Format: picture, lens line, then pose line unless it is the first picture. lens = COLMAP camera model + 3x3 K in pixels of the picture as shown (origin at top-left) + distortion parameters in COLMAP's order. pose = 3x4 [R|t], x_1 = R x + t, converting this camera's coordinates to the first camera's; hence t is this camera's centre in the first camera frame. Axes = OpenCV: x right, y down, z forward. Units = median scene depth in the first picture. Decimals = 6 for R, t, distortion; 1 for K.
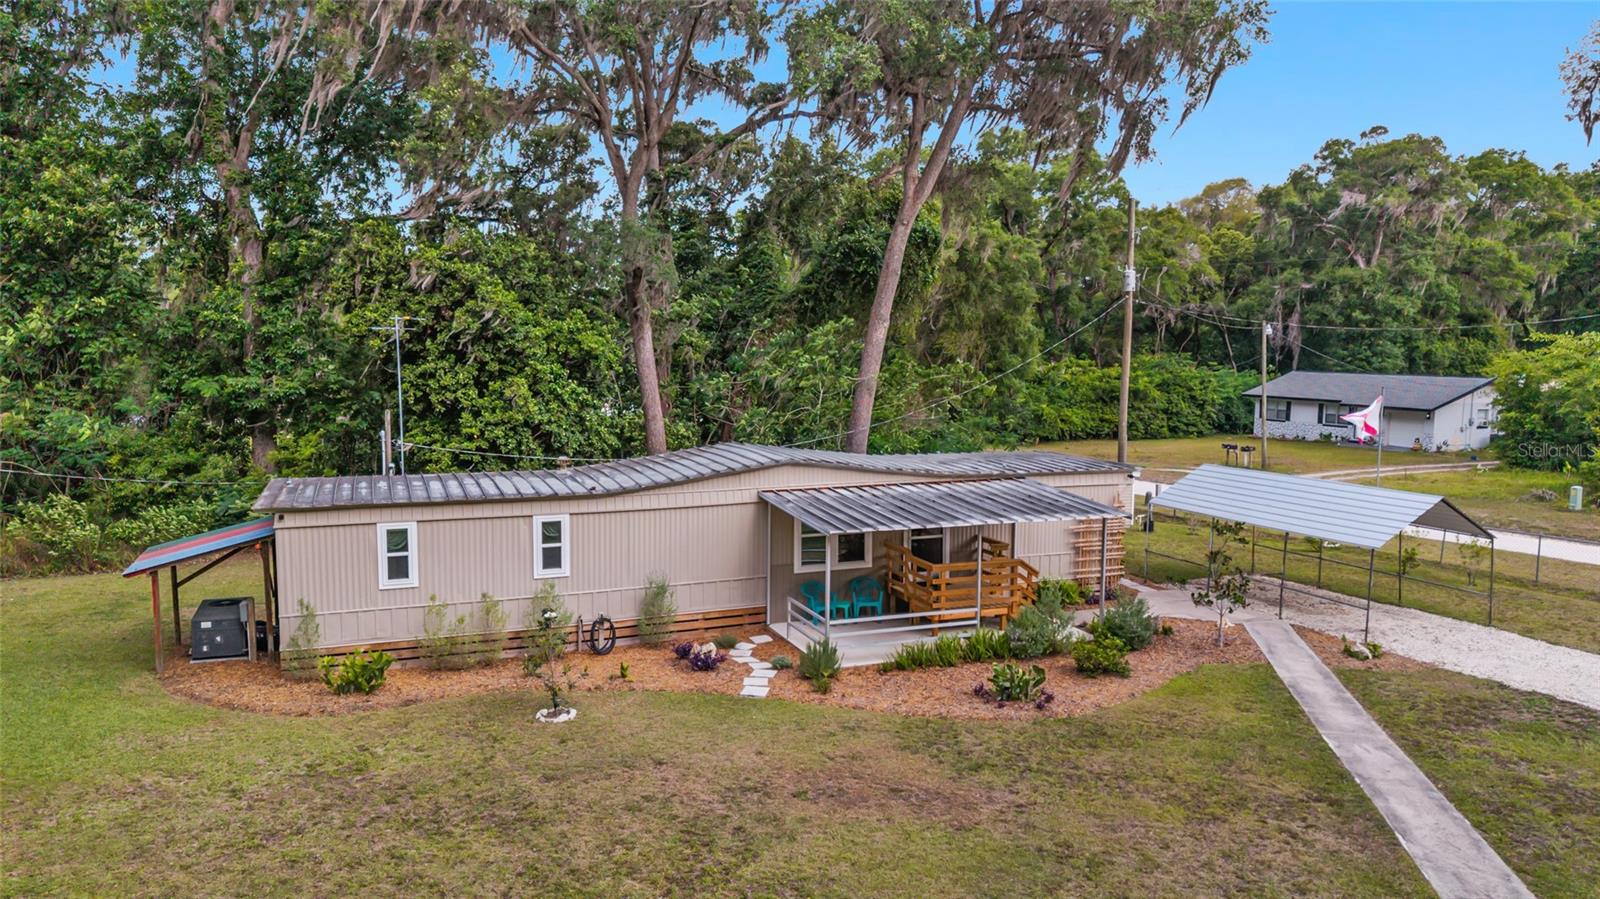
lens RADIAL K [[1068.4, 0, 796.2], [0, 1068.4, 444.6], [0, 0, 1]] dist [0.039534, -0.050308]
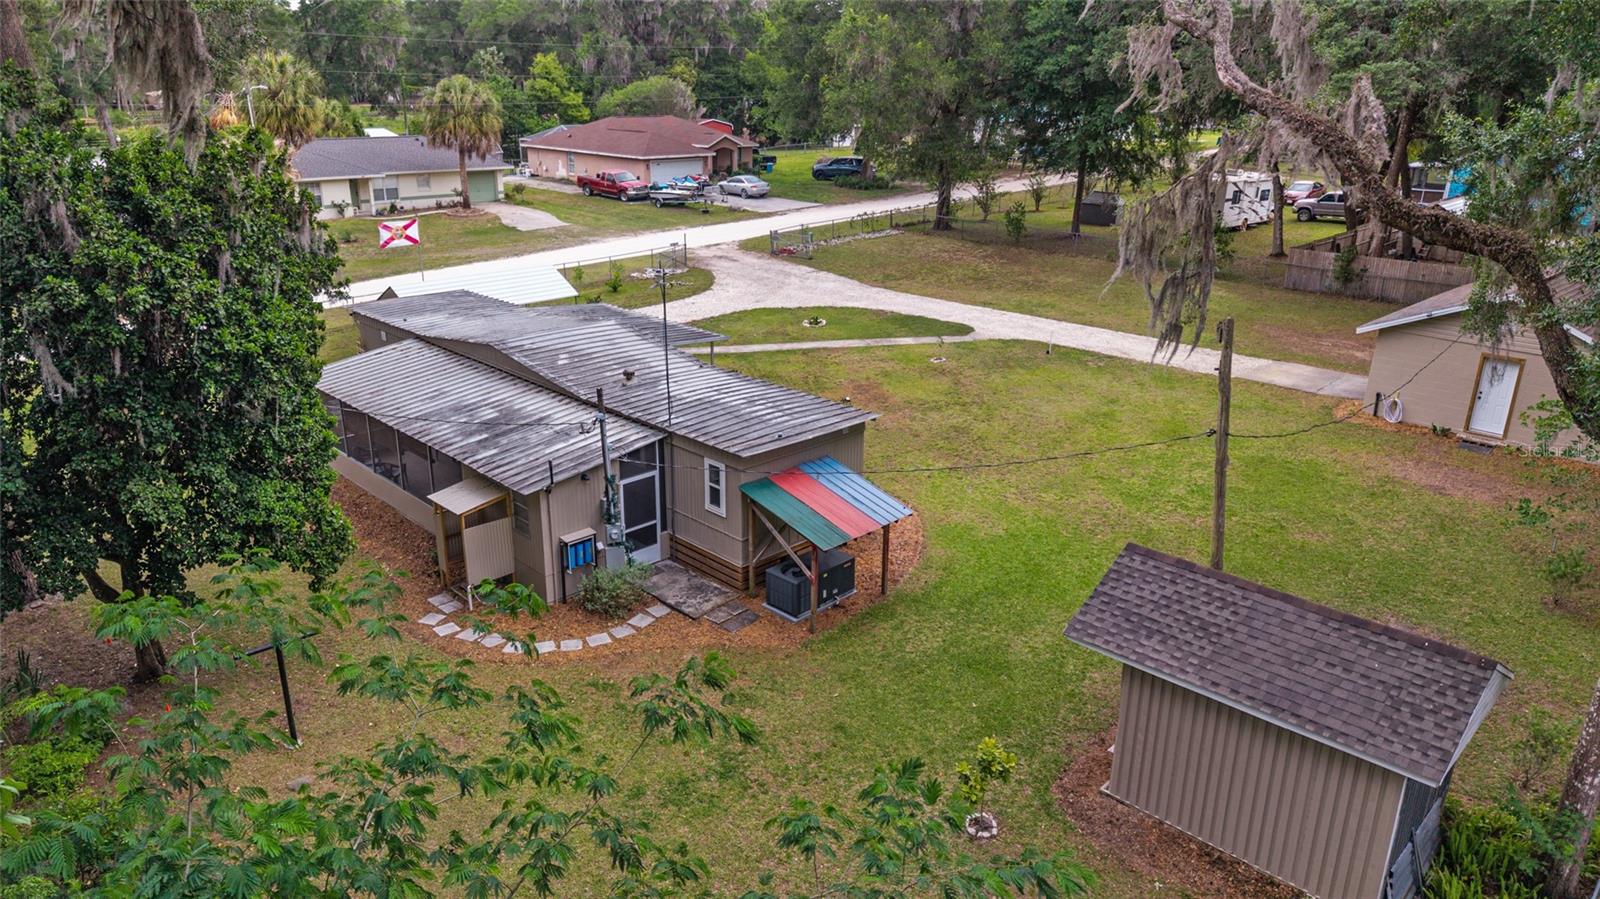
lens RADIAL K [[1068.9, 0, 800.0], [0, 1068.9, 449.5], [0, 0, 1]] dist [0.067753, -0.095618]
pose [[-0.384027, -0.317335, 0.867076, -1.498527], [0.075686, 0.925104, 0.372094, -0.367412], [-0.920215, 0.208520, -0.331247, 1.422008]]
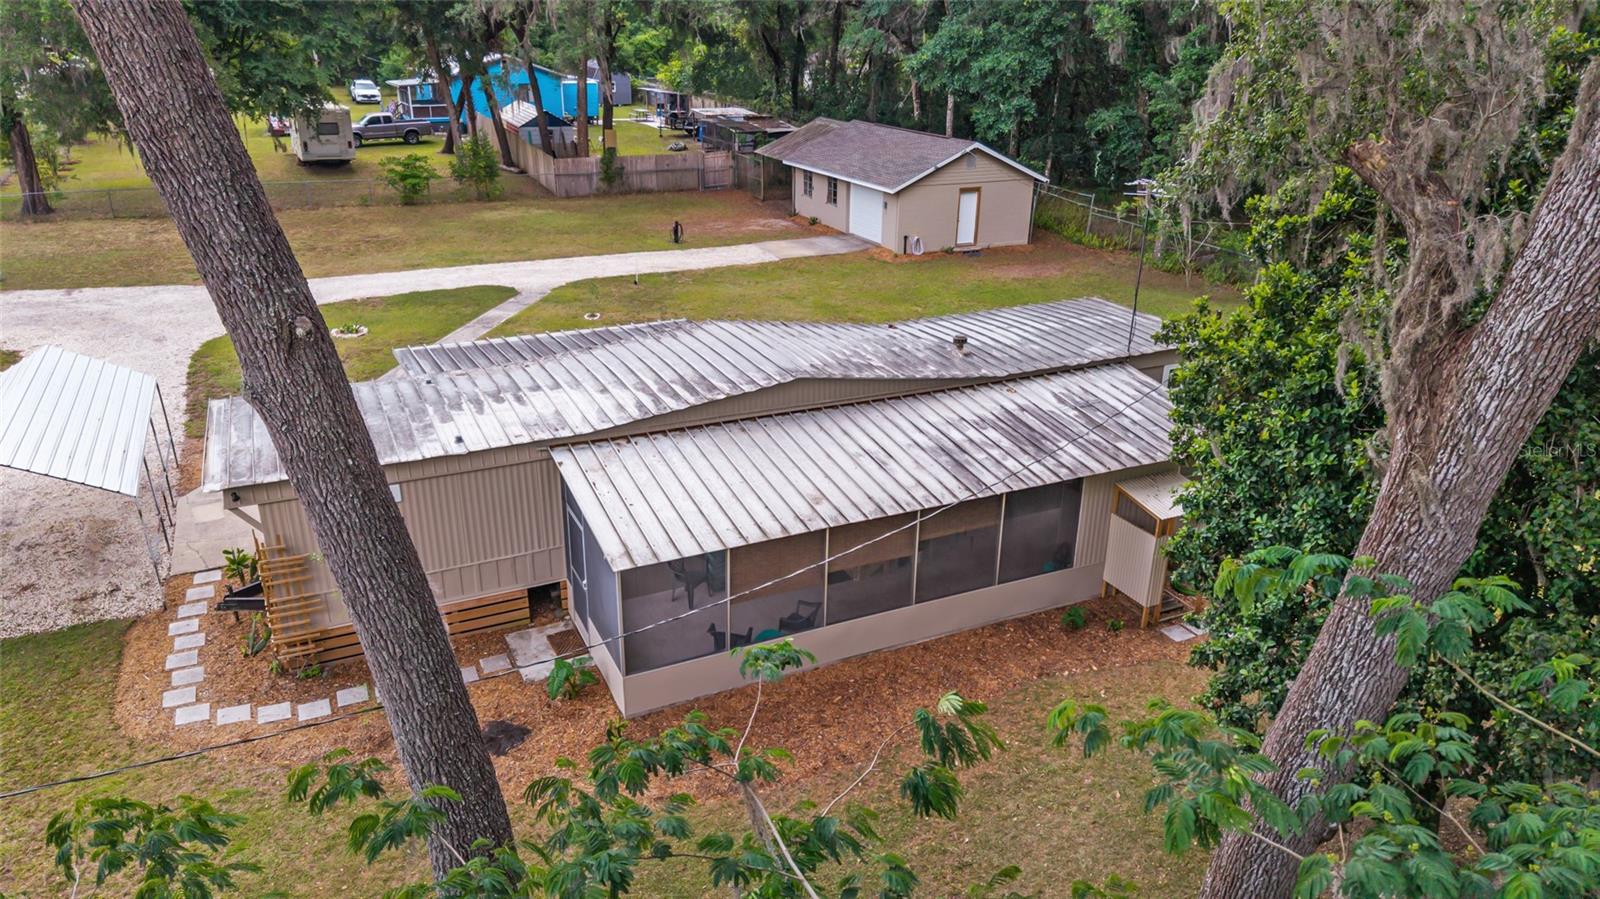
lens RADIAL K [[1068.4, 0, 796.2], [0, 1068.4, 444.6], [0, 0, 1]] dist [0.039534, -0.050308]
pose [[-0.998021, 0.006125, -0.062585, -0.032378], [-0.023230, 0.888944, 0.457426, -0.379078], [0.058436, 0.457975, -0.887042, 2.153532]]
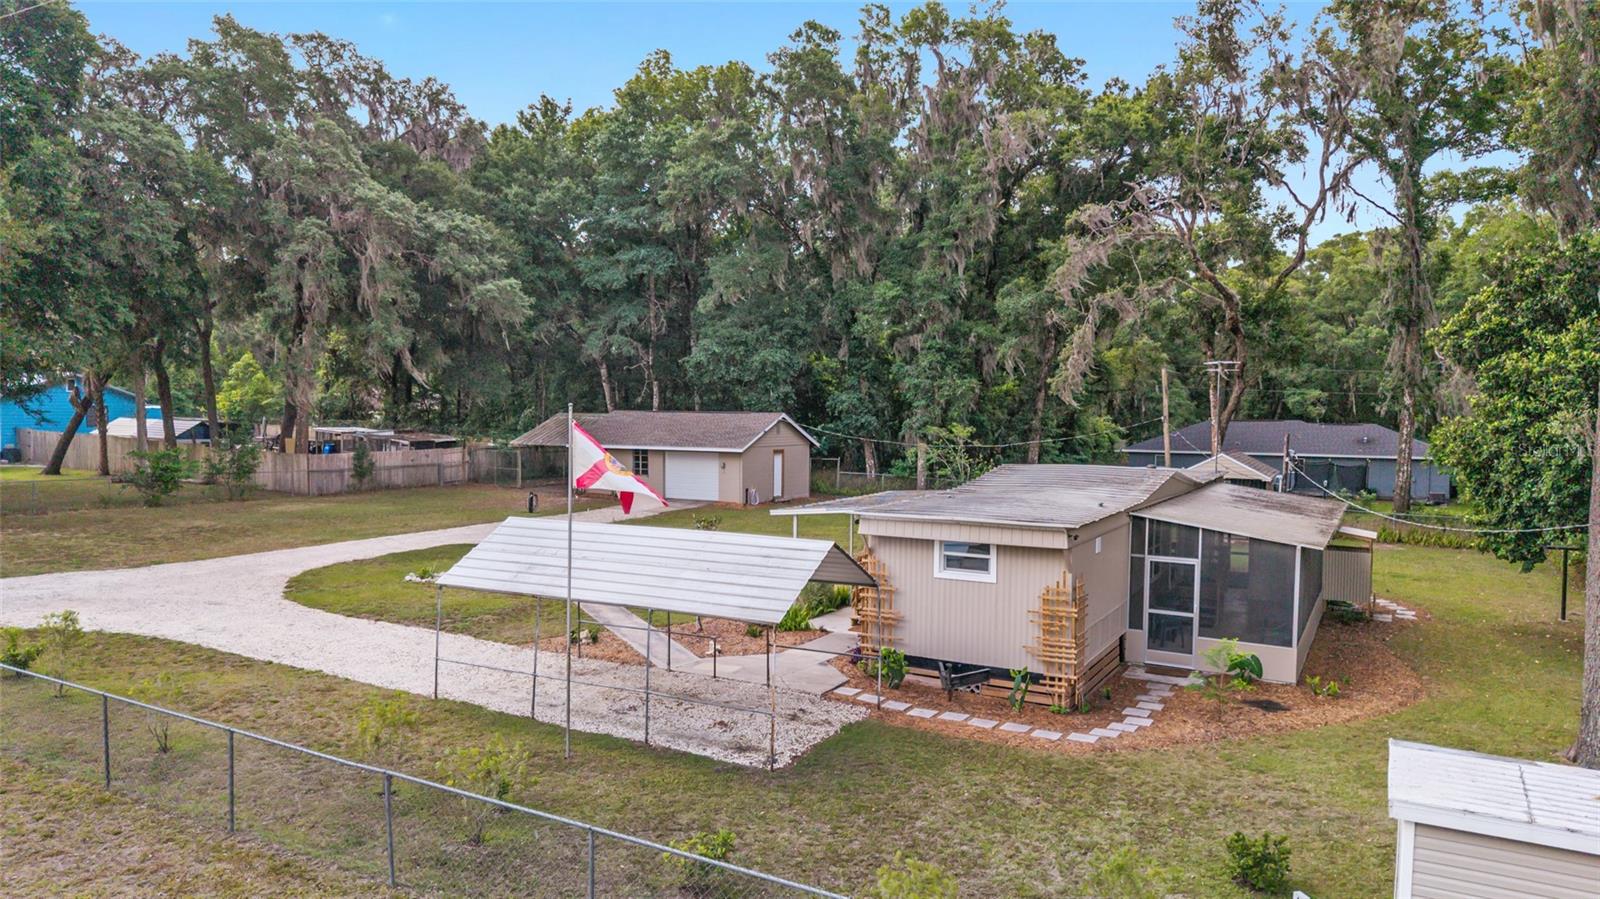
lens RADIAL K [[1056.1, 0, 800.0], [0, 1056.1, 449.5], [0, 0, 1]] dist [0.041117, -0.052151]
pose [[-0.772092, 0.010507, -0.635424, 1.063628], [-0.074818, 0.991407, 0.107303, -0.132144], [0.631091, 0.130389, -0.764671, 1.988916]]
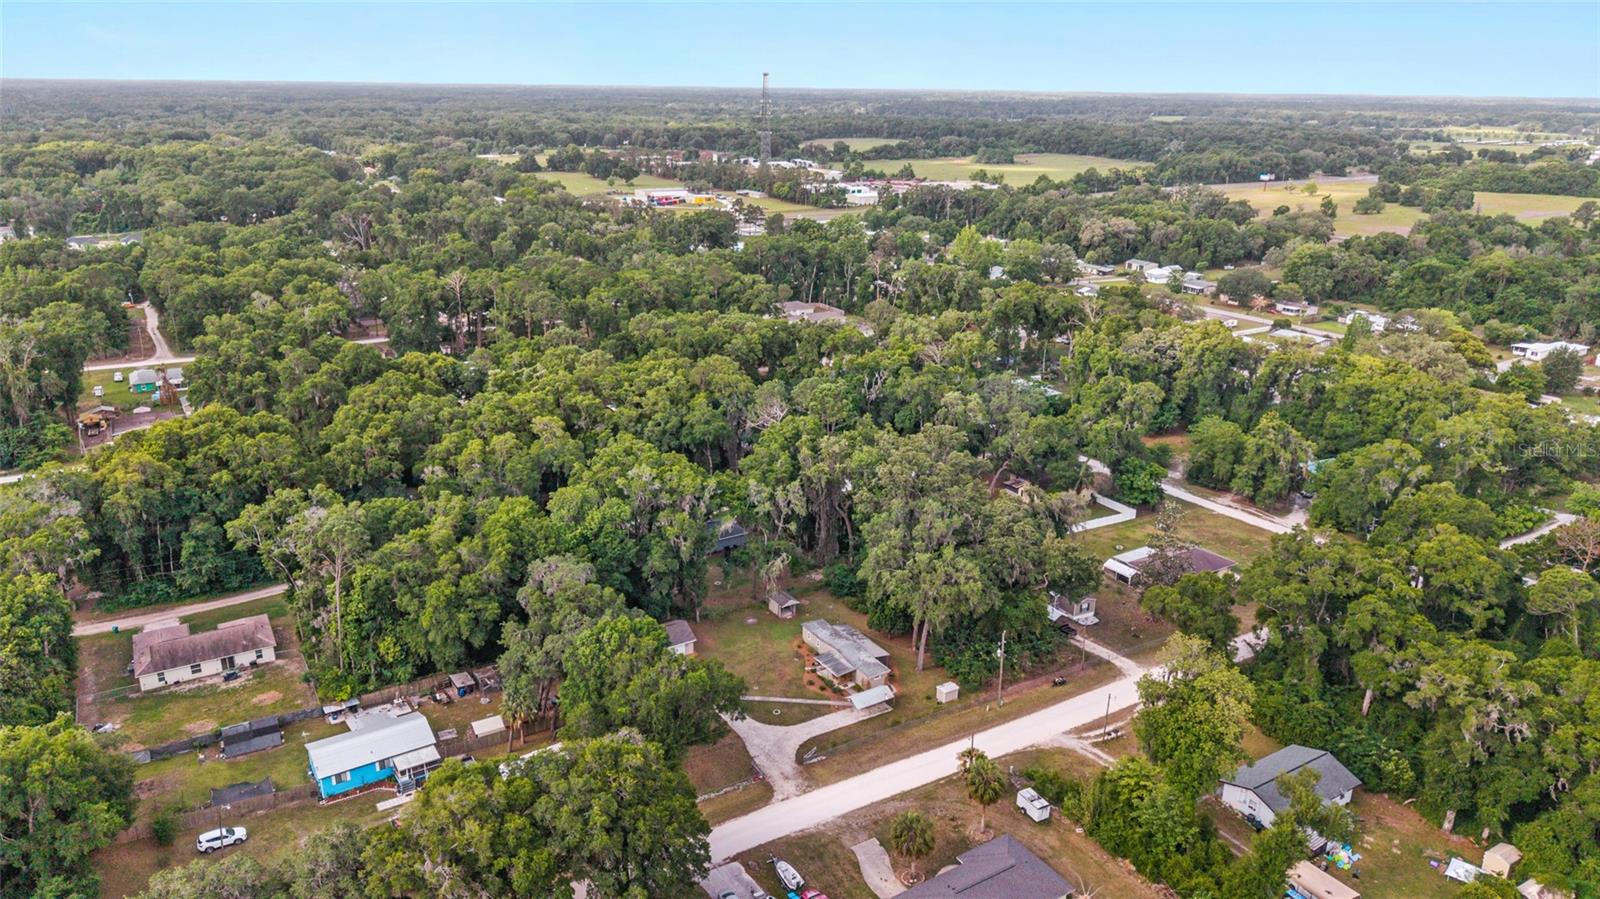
lens RADIAL K [[1068.4, 0, 796.2], [0, 1068.4, 444.6], [0, 0, 1]] dist [0.039534, -0.050308]
pose [[0.178097, 0.309351, -0.934122, 7.193401], [-0.108556, 0.949680, 0.293807, -3.891476], [0.978007, 0.049078, 0.202717, -0.939052]]
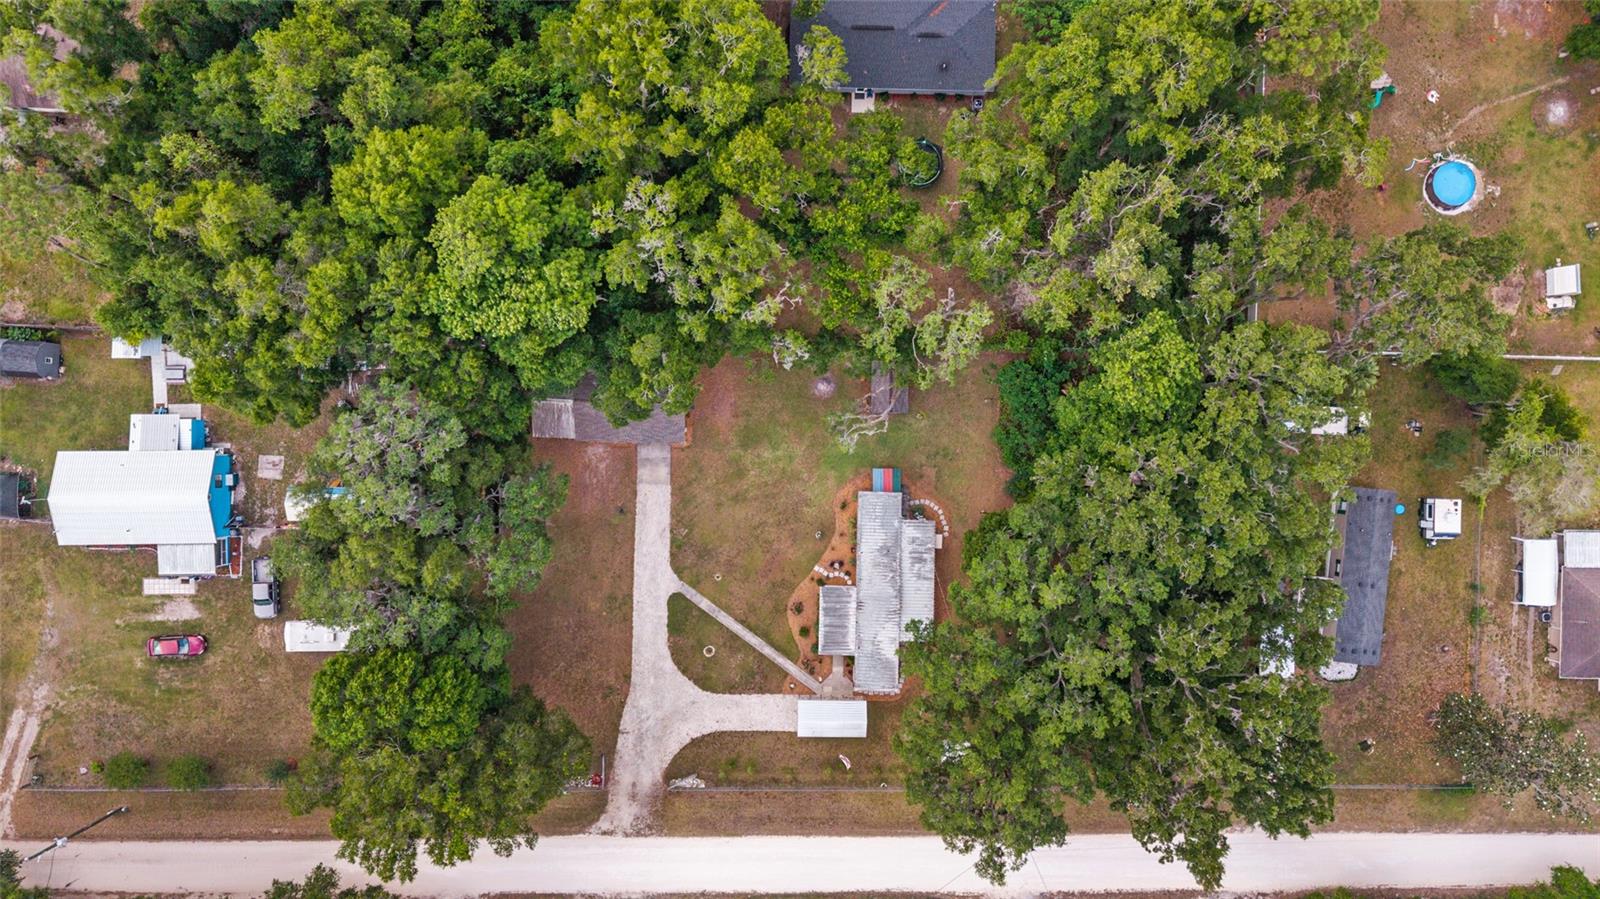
lens RADIAL K [[1068.4, 0, 796.2], [0, 1068.4, 444.6], [0, 0, 1]] dist [0.039534, -0.050308]
pose [[-0.390474, 0.920535, -0.012053, -0.491069], [-0.104127, -0.031153, 0.994076, -4.972682], [0.914706, 0.389416, 0.108017, 0.016175]]
